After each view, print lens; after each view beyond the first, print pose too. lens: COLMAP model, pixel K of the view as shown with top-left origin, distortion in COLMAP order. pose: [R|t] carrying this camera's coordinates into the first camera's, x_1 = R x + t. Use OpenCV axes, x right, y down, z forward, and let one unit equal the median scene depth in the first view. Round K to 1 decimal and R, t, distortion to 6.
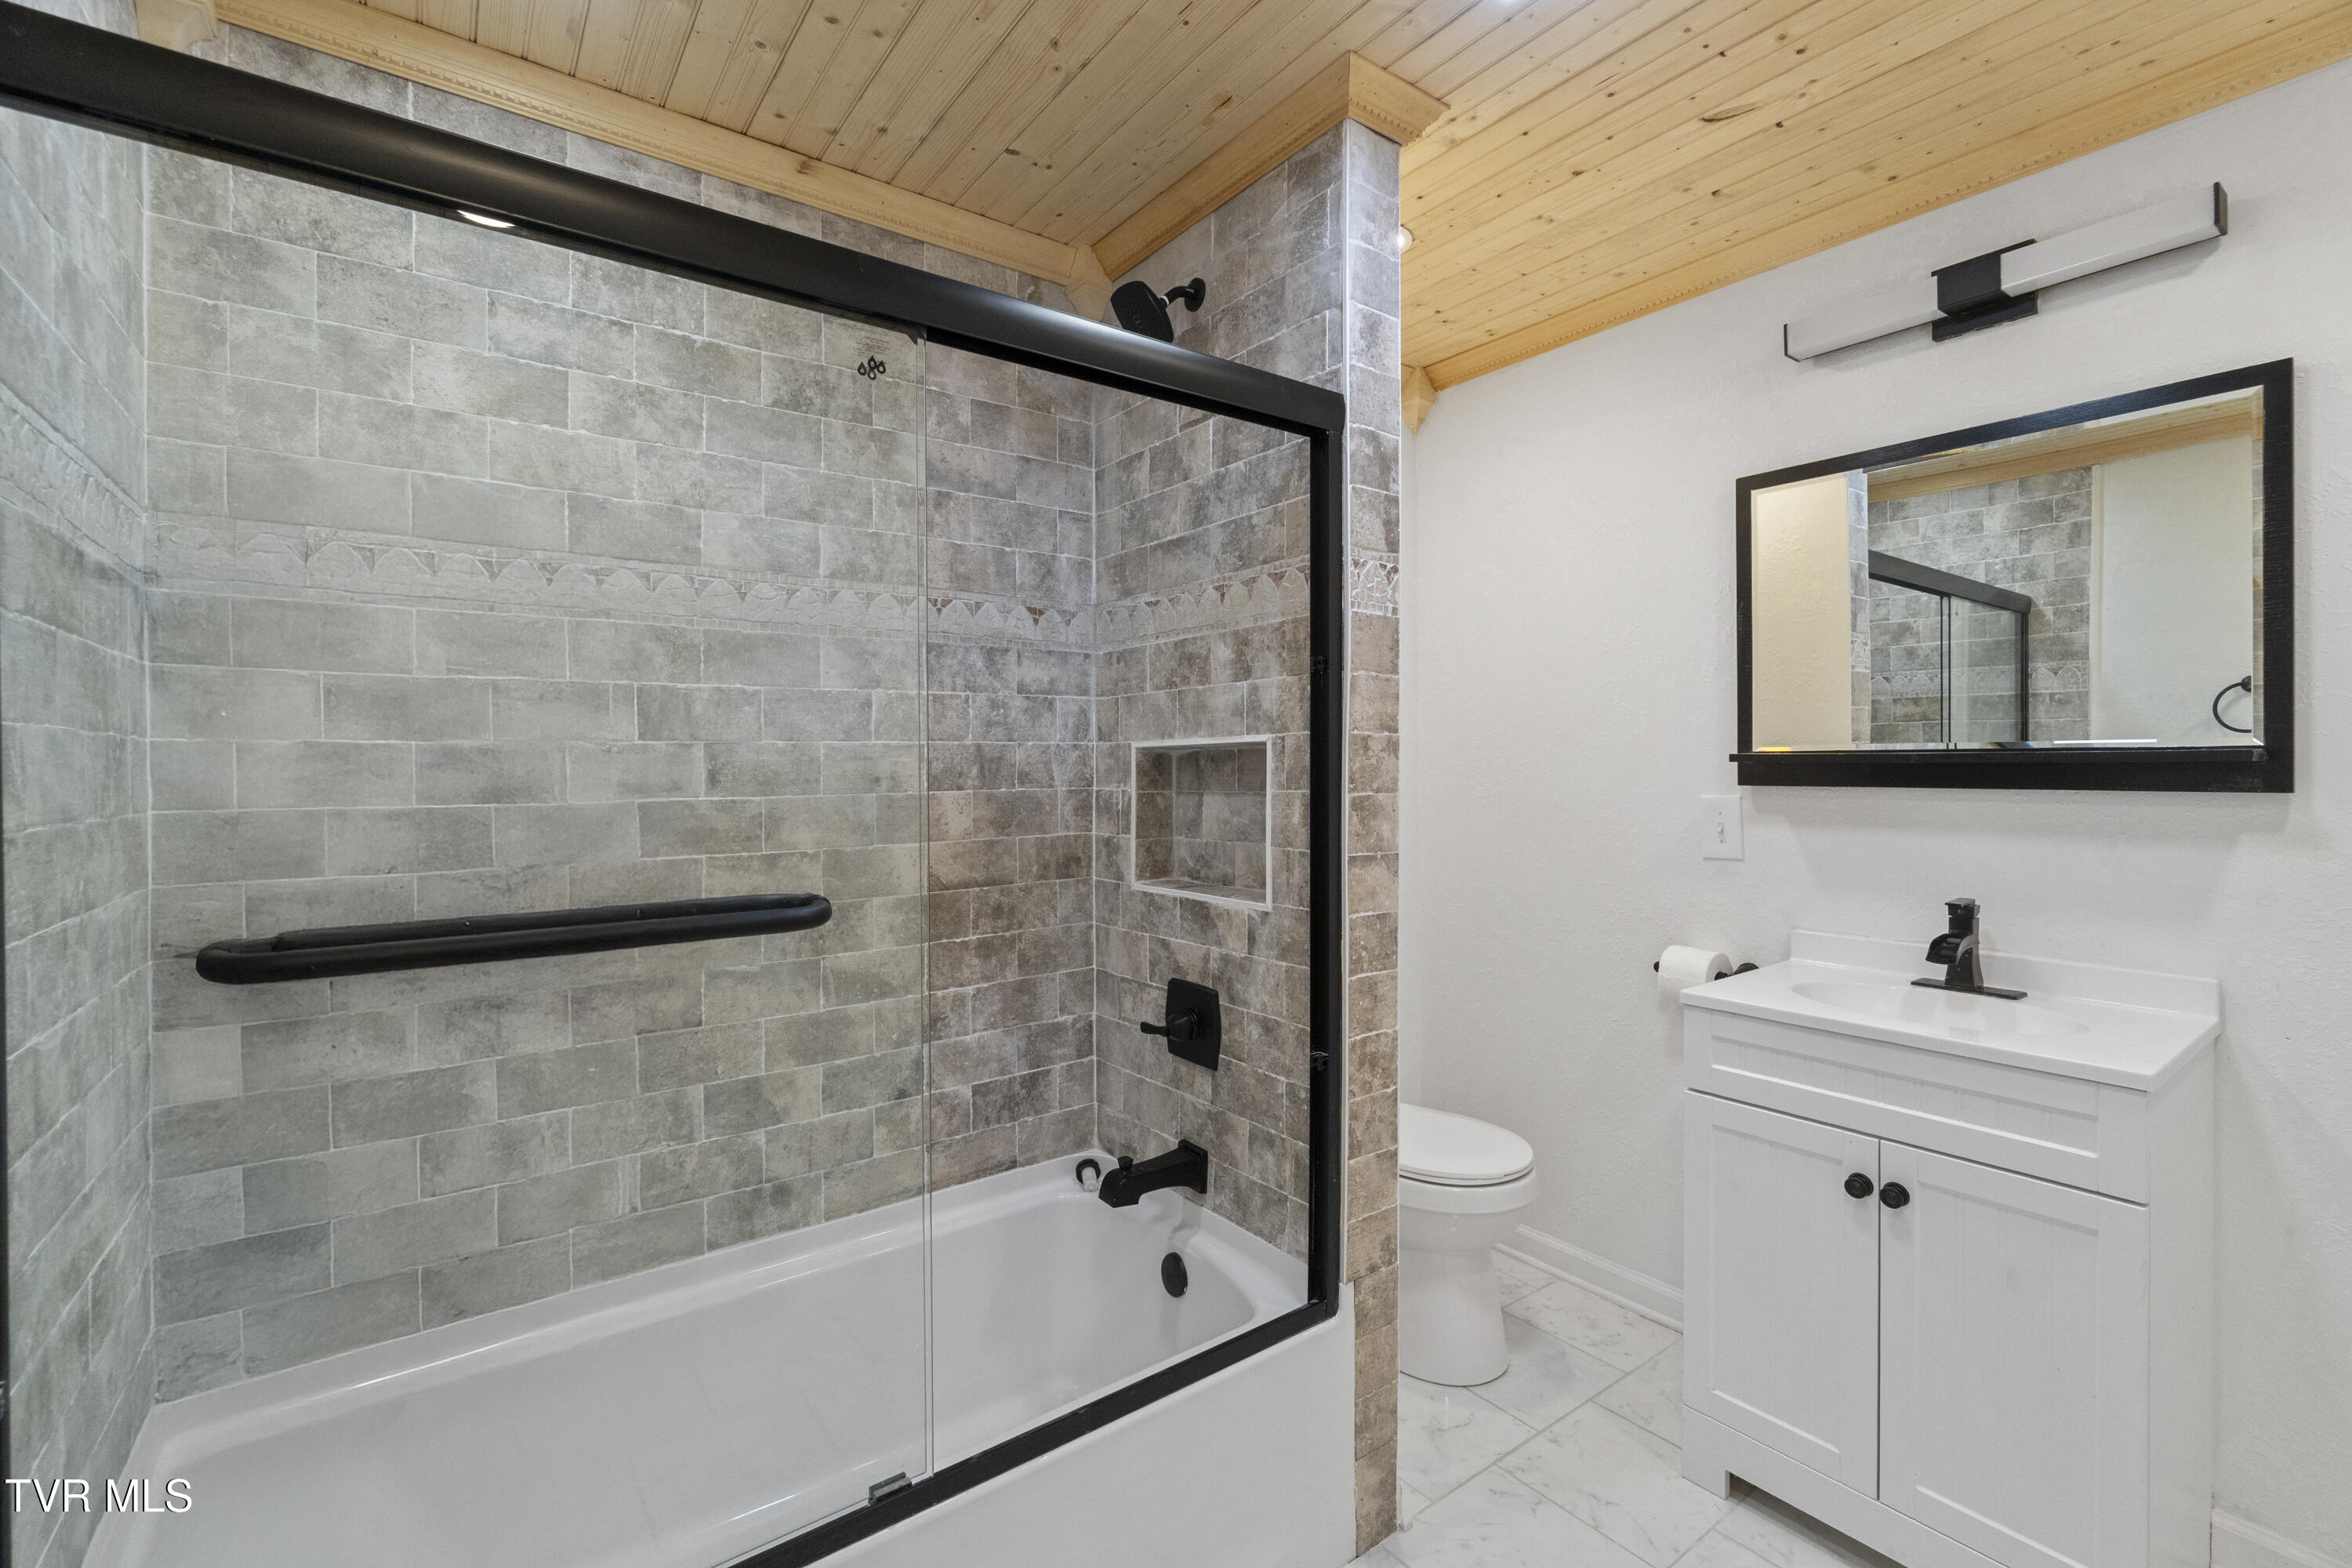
lens RADIAL K [[1025.2, 0, 1177.2], [0, 1025.2, 764.4], [0, 0, 1]] dist [-0.005815, 0.001361]
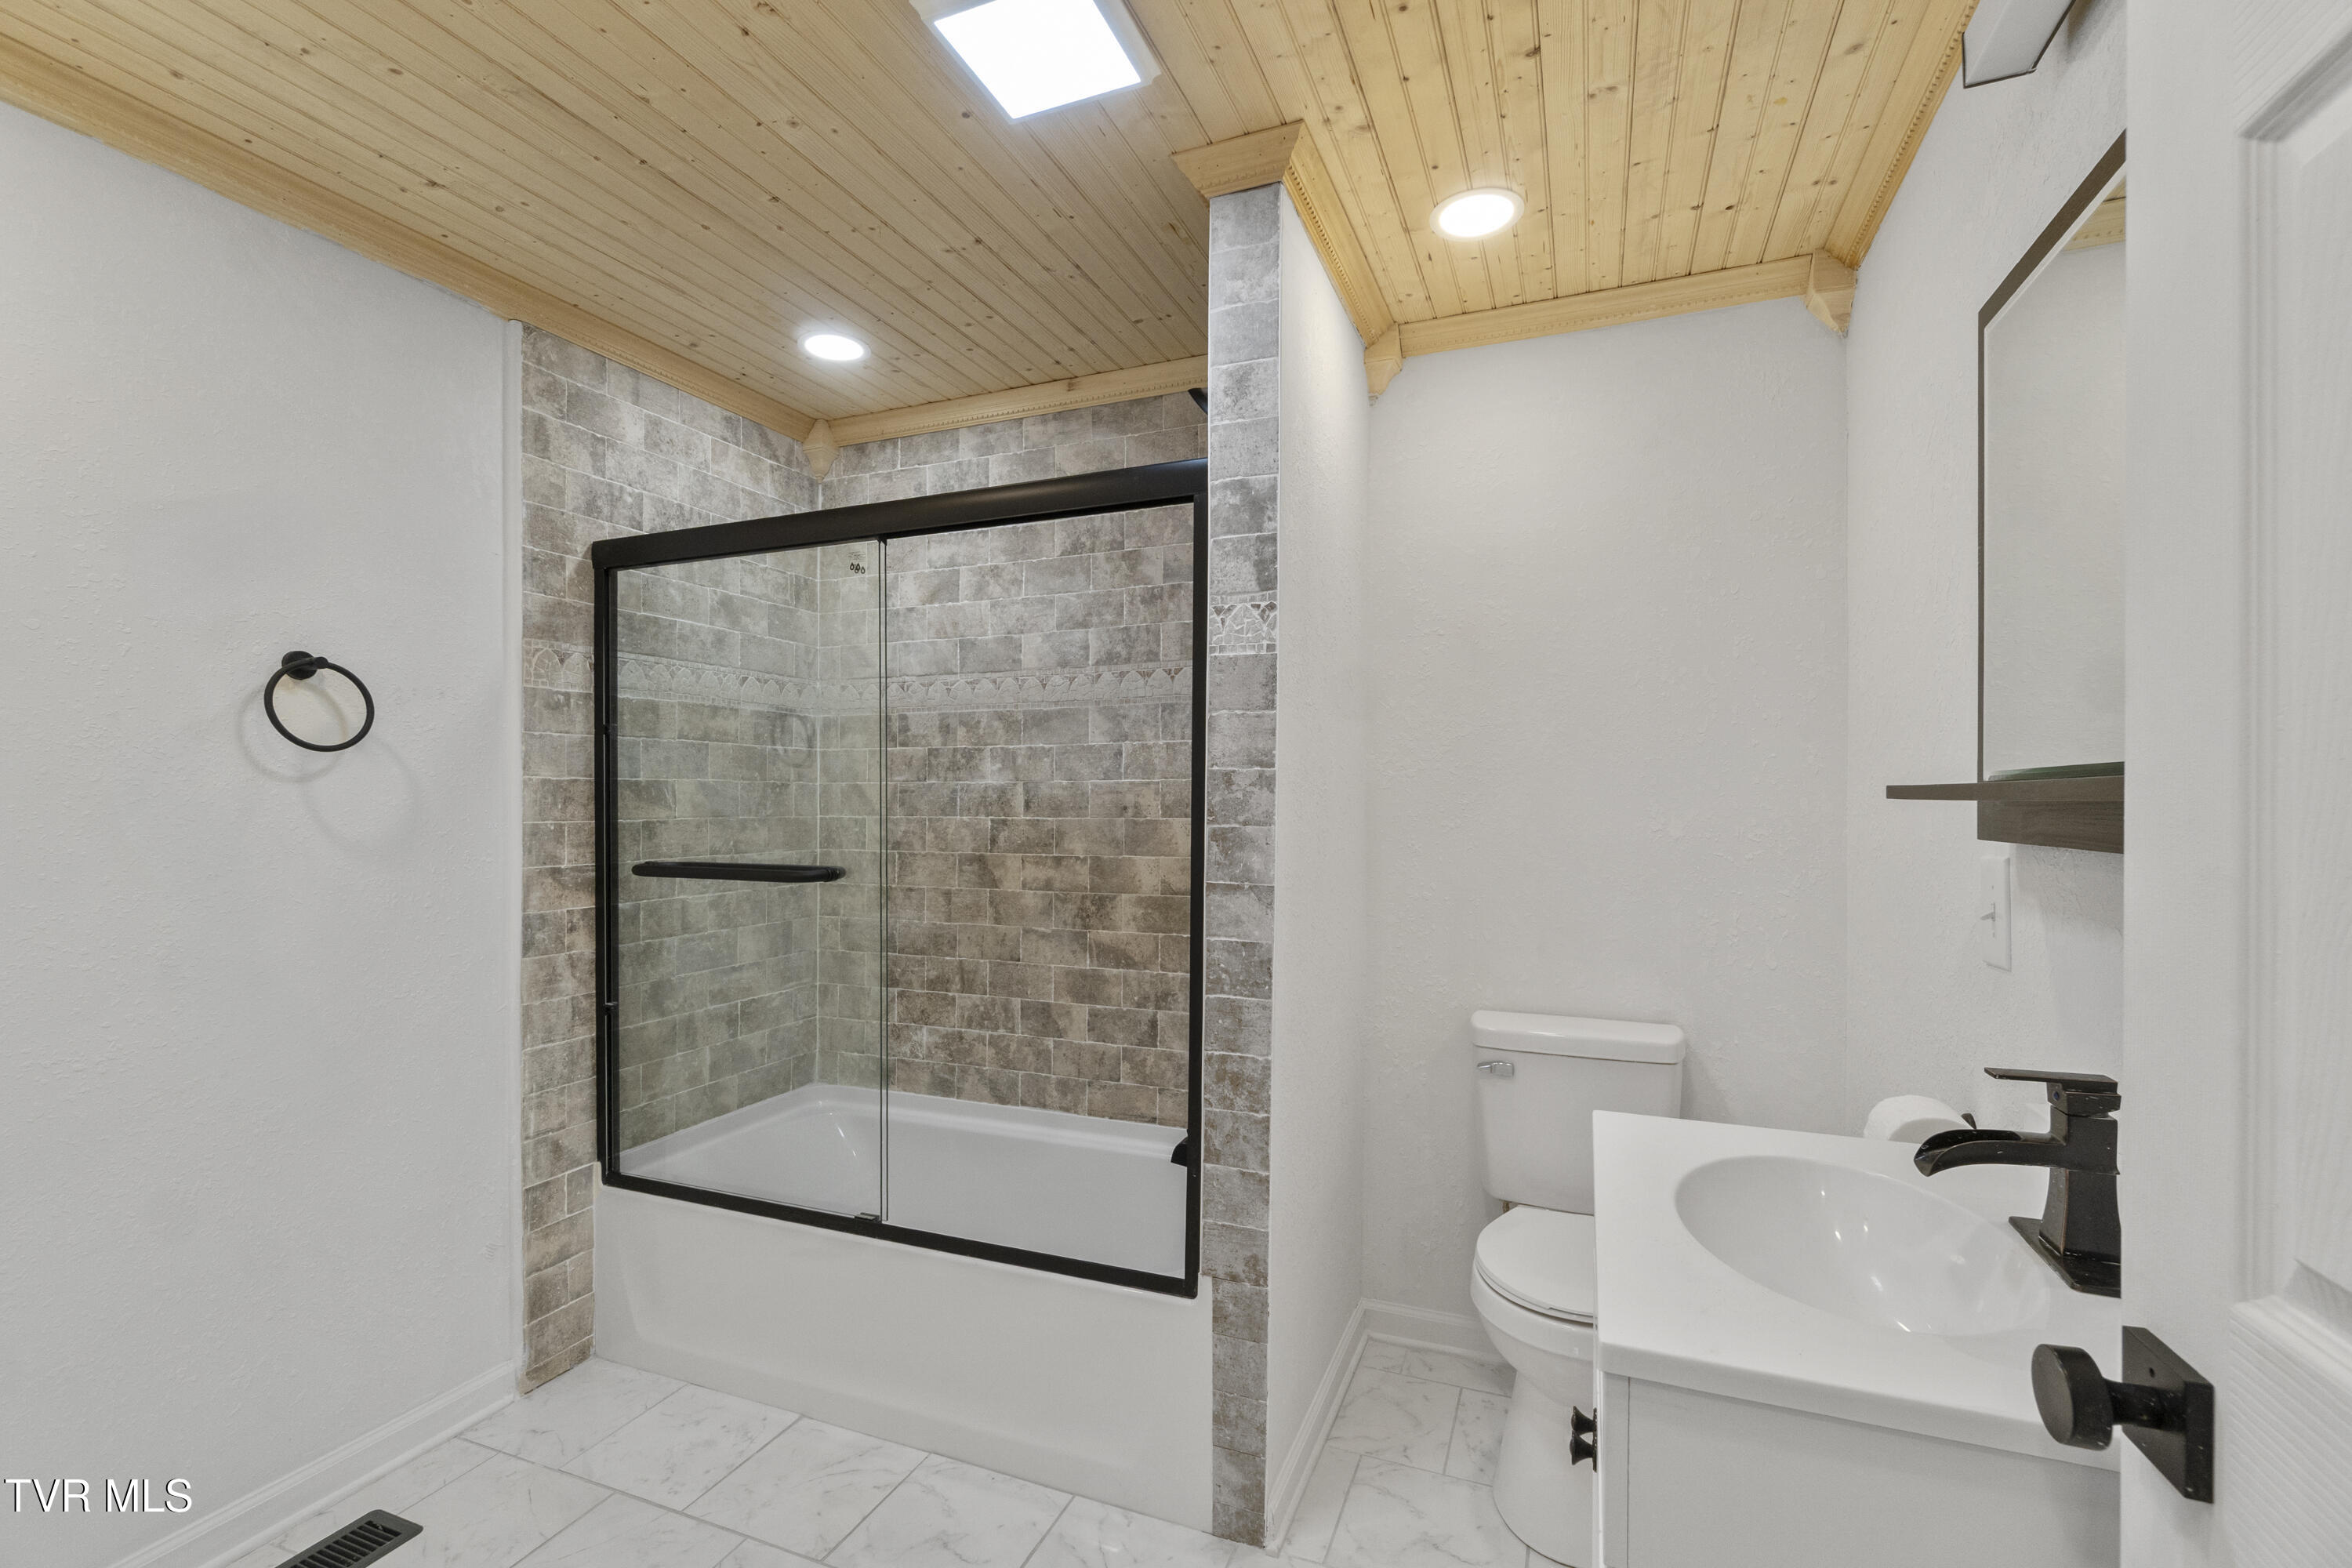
lens RADIAL K [[1025.2, 0, 1173.5], [0, 1025.2, 801.7], [0, 0, 1]] dist [-0.005815, 0.001361]
pose [[0.519518, 0.008311, -0.854419, 1.010316], [-0.005370, 0.999965, 0.006462, -0.002830], [0.854442, 0.001231, 0.519545, 0.382420]]
